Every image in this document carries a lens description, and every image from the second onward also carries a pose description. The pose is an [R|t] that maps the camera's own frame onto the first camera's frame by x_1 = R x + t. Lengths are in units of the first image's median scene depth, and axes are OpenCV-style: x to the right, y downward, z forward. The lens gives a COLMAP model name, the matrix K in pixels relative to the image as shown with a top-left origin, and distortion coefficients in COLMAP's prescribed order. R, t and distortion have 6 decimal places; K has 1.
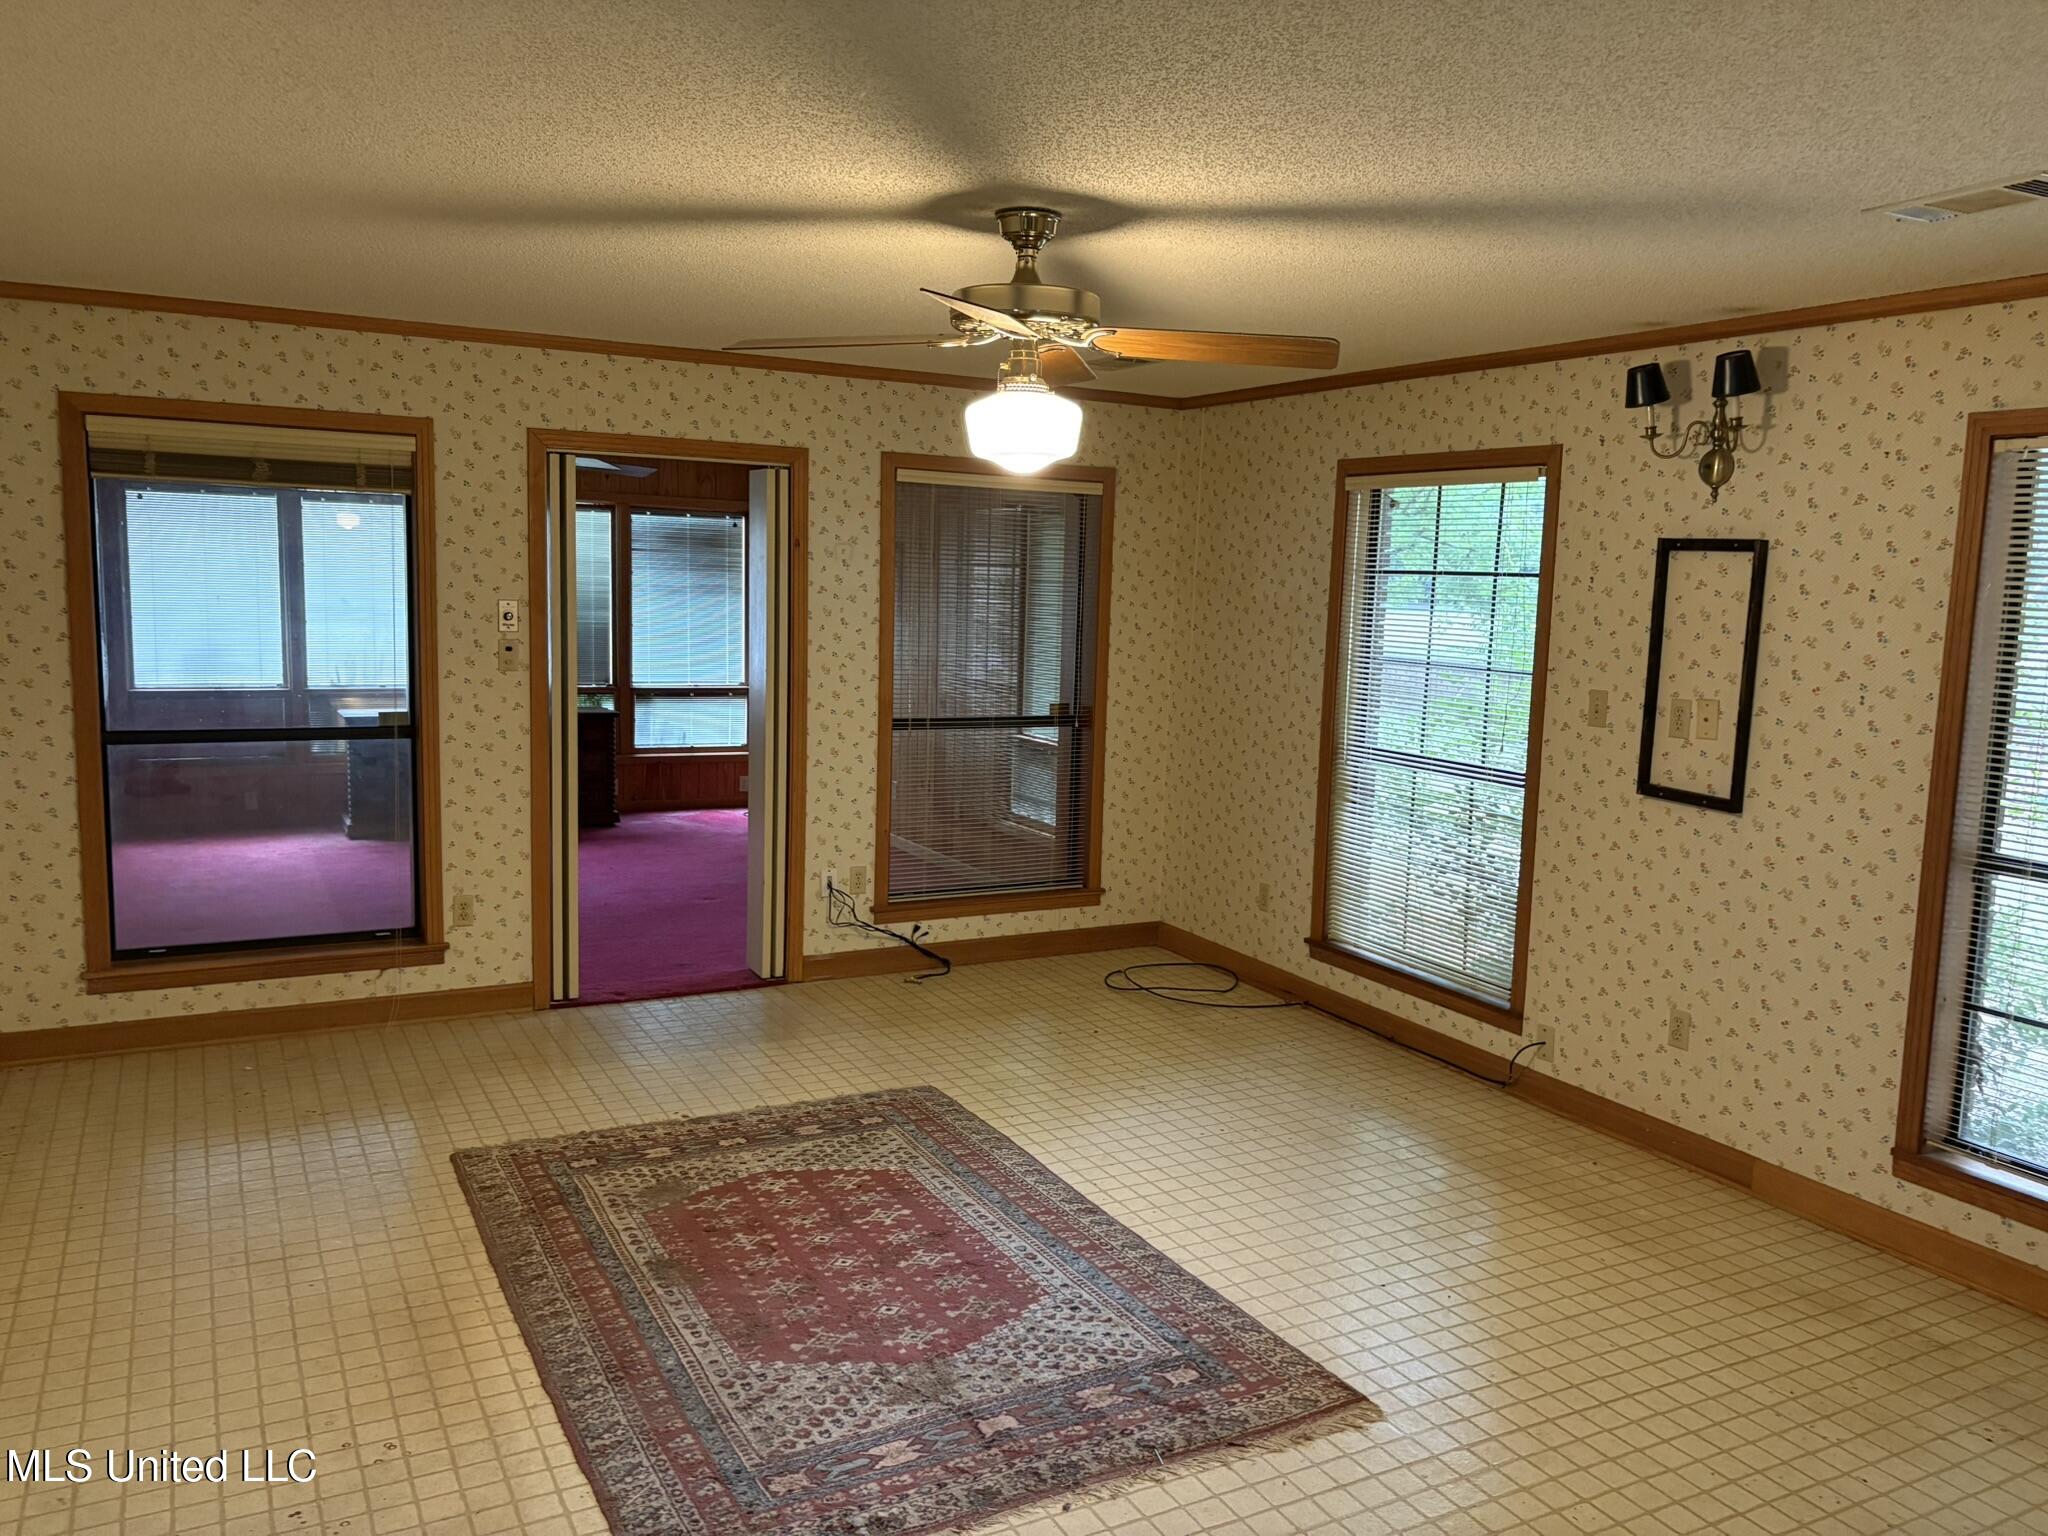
lens RADIAL K [[1562.6, 0, 1025.1], [0, 1562.6, 747.3], [0, 0, 1]] dist [0.029220, -0.030251]
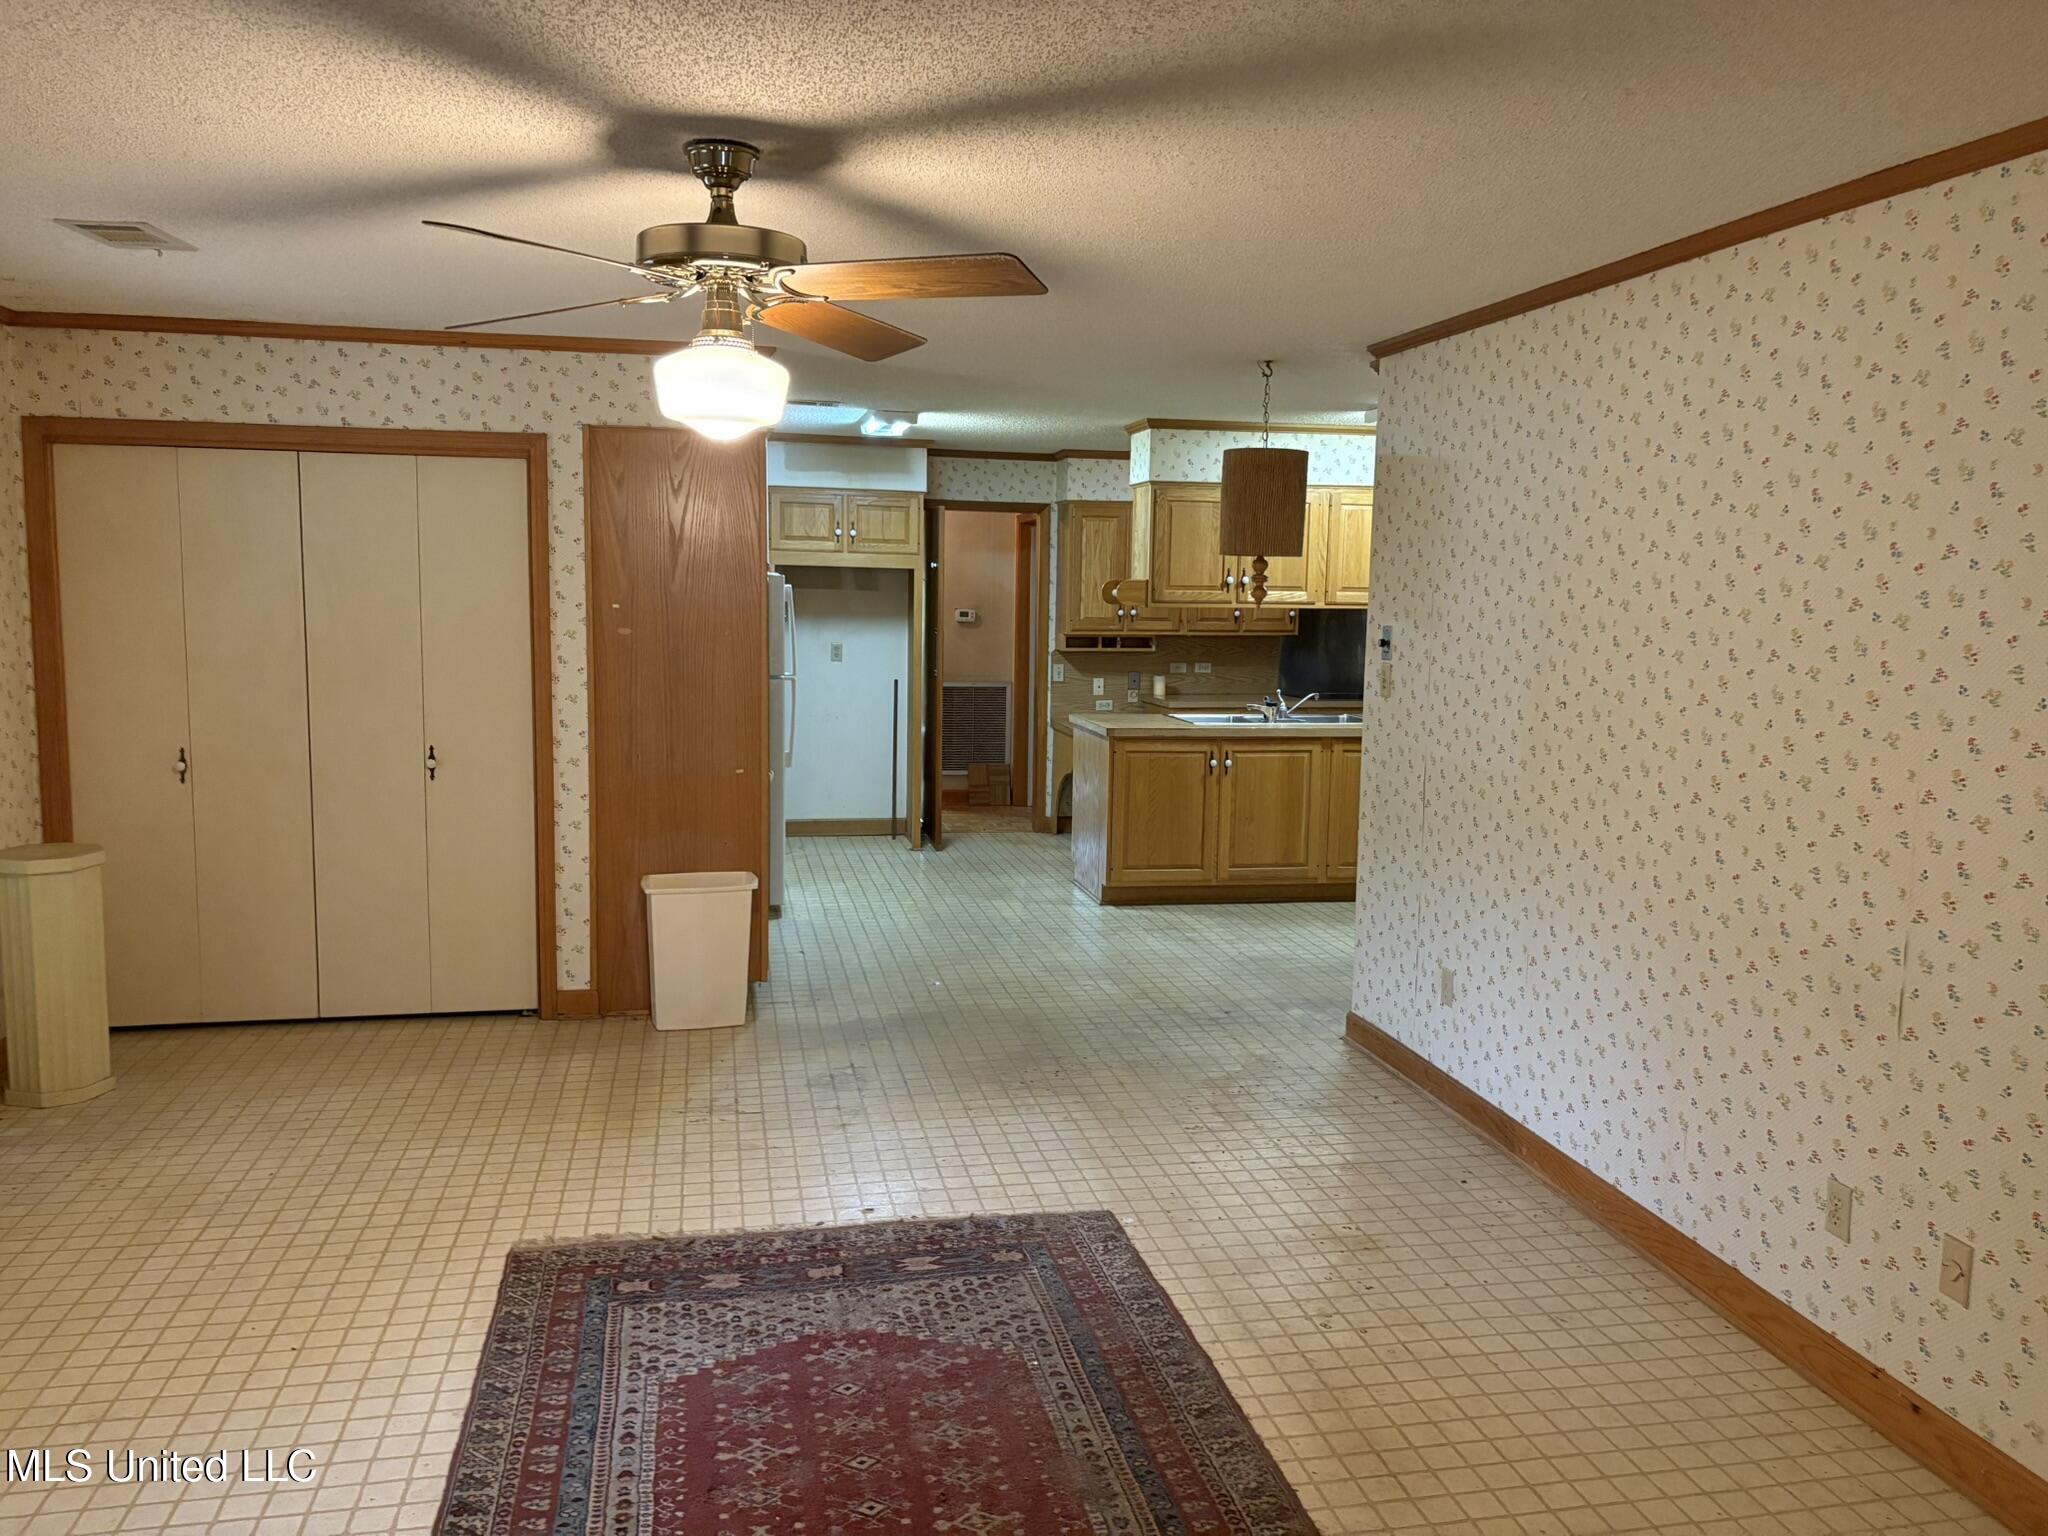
lens RADIAL K [[1562.6, 0, 1025.1], [0, 1562.6, 747.3], [0, 0, 1]] dist [0.029220, -0.030251]
pose [[-0.956864, -0.075140, 0.280651, -0.461172], [-0.009008, 0.973186, 0.229844, -0.226914], [-0.290395, 0.217401, -0.931884, 1.959775]]
